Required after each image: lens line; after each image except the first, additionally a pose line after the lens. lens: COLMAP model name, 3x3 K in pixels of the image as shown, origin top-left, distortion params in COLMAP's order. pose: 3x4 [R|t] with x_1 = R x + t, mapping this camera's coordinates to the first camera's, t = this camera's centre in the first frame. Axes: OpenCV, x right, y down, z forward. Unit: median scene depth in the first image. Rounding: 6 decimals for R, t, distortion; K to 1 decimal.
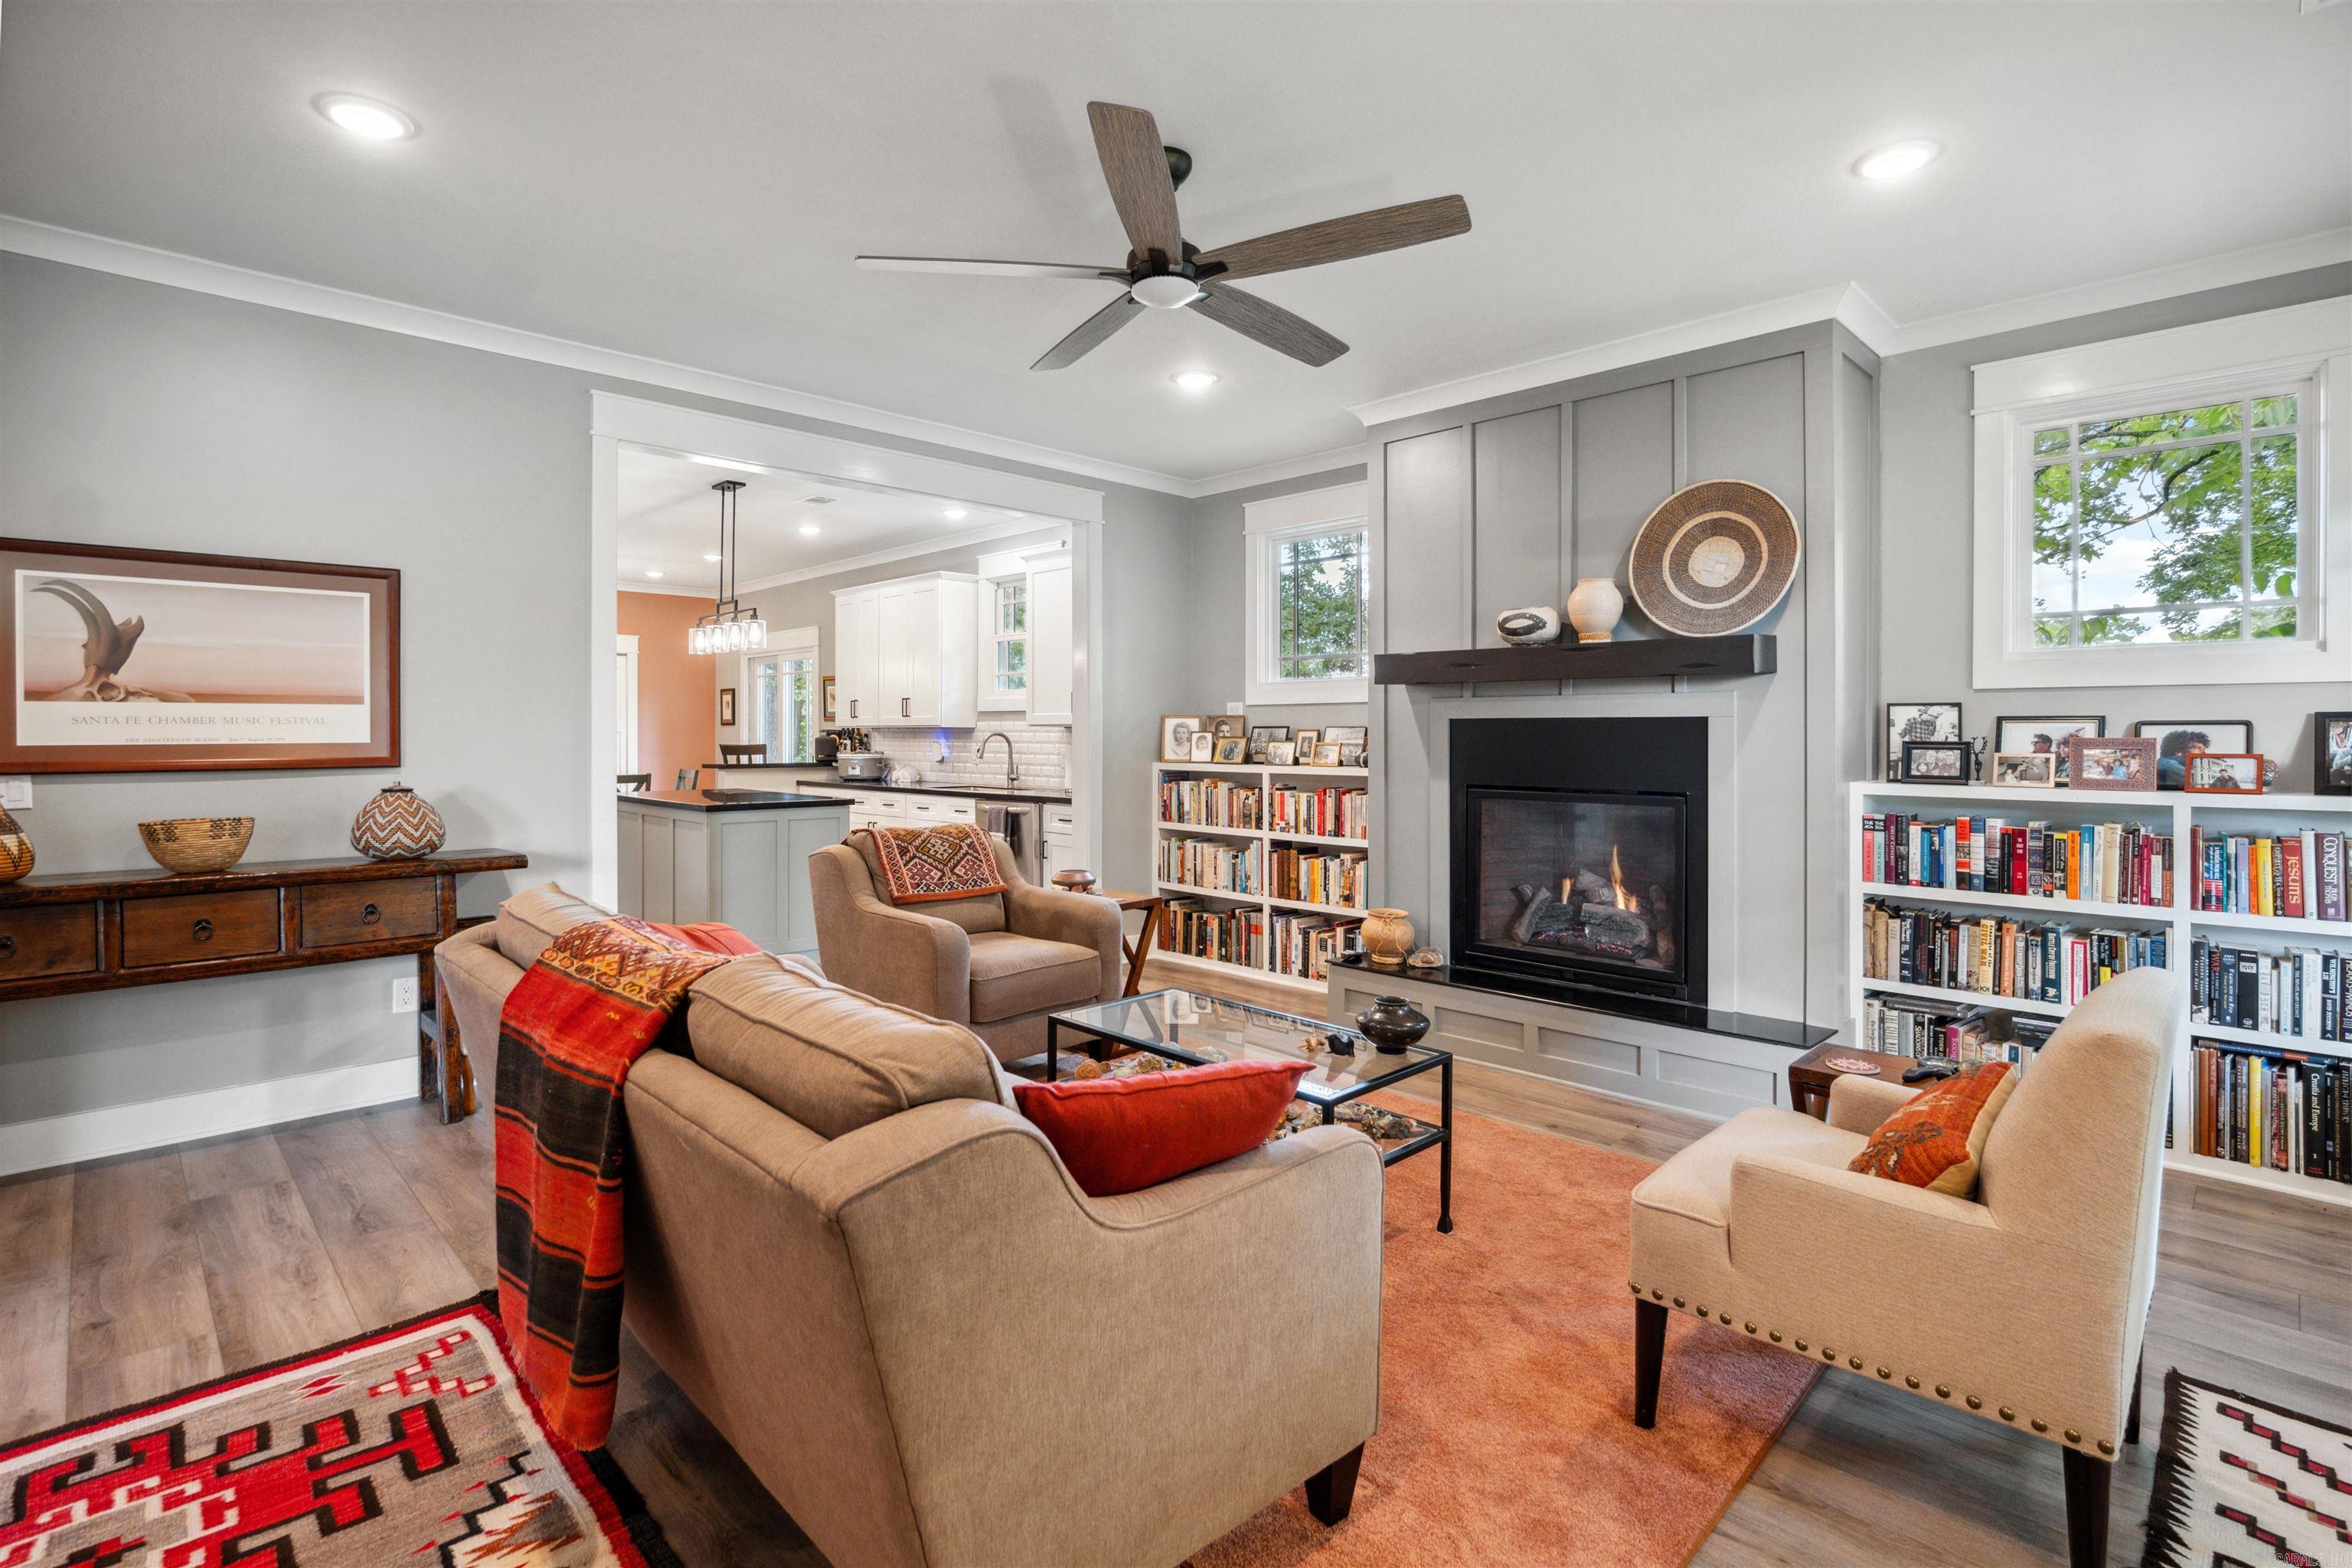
lens RADIAL K [[1117.8, 0, 1167.3], [0, 1117.8, 734.8], [0, 0, 1]] dist [-0.023065, 0.007805]
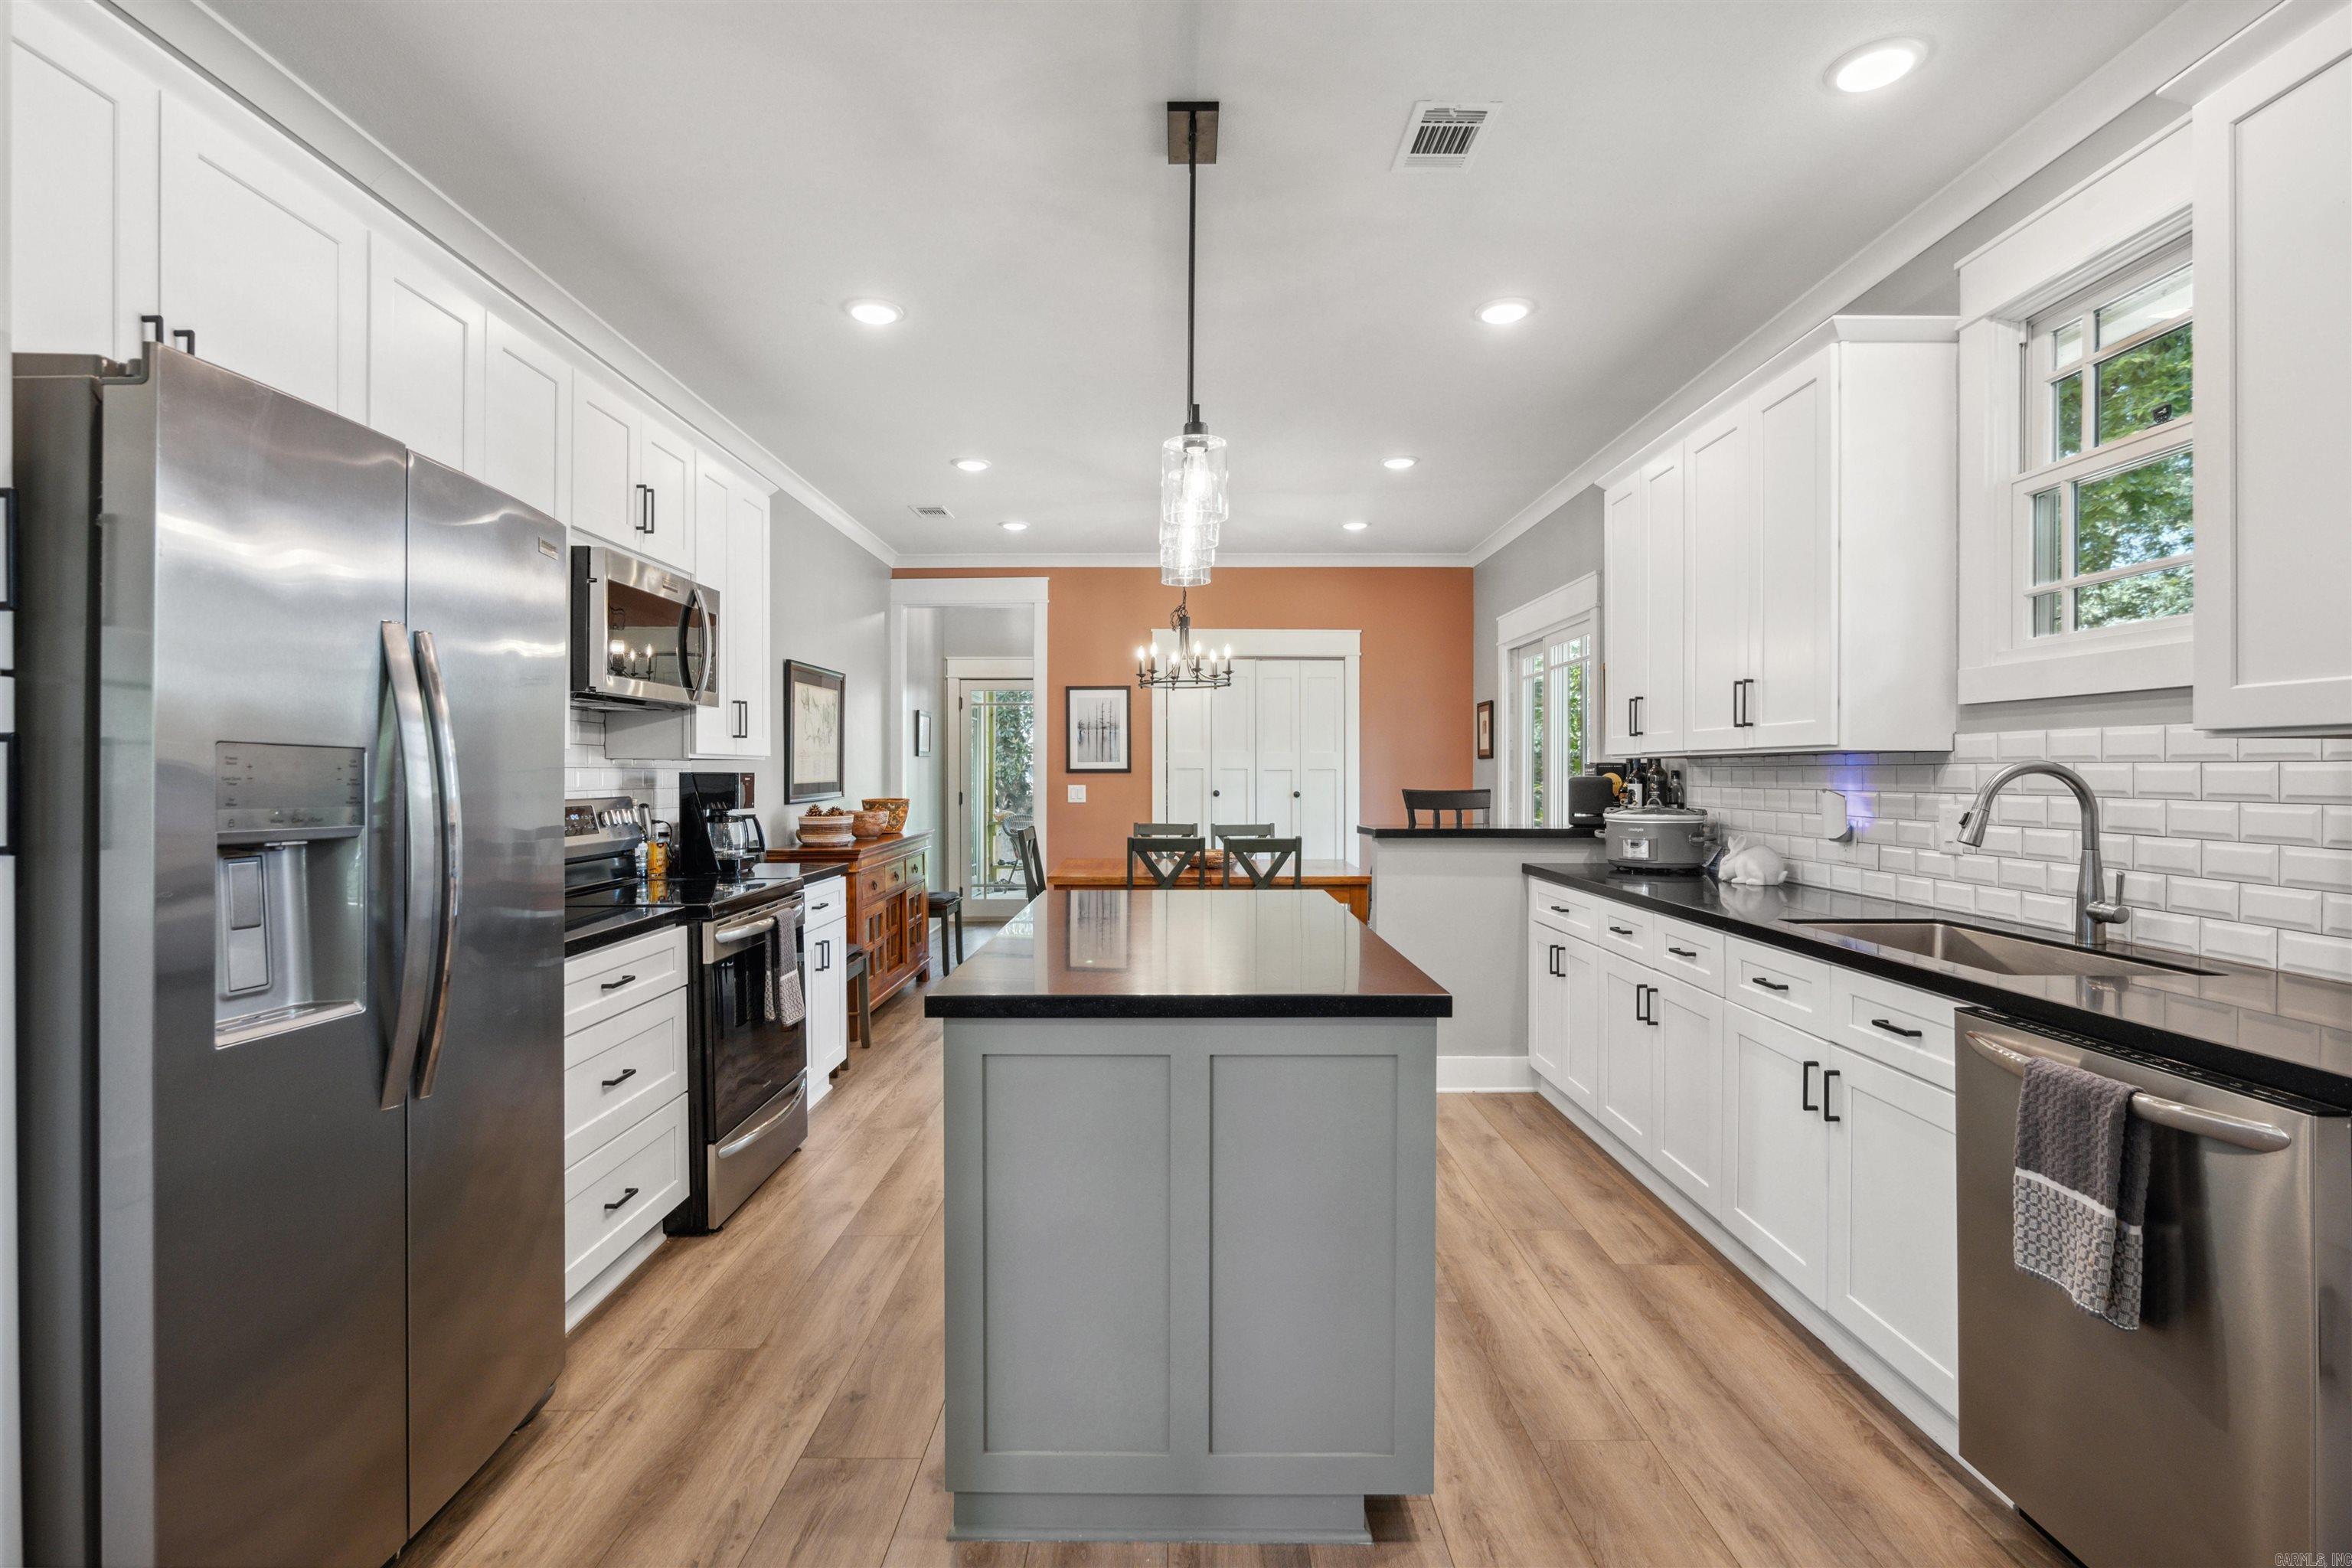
lens RADIAL K [[1107.3, 0, 1168.7], [0, 1107.3, 776.1], [0, 0, 1]] dist [-0.012263, 0.000812]
pose [[0.709458, 0.001229, -0.704747, -0.178983], [-0.000345, 0.999999, 0.001397, 0.001805], [0.704748, -0.000748, 0.709457, 1.011546]]
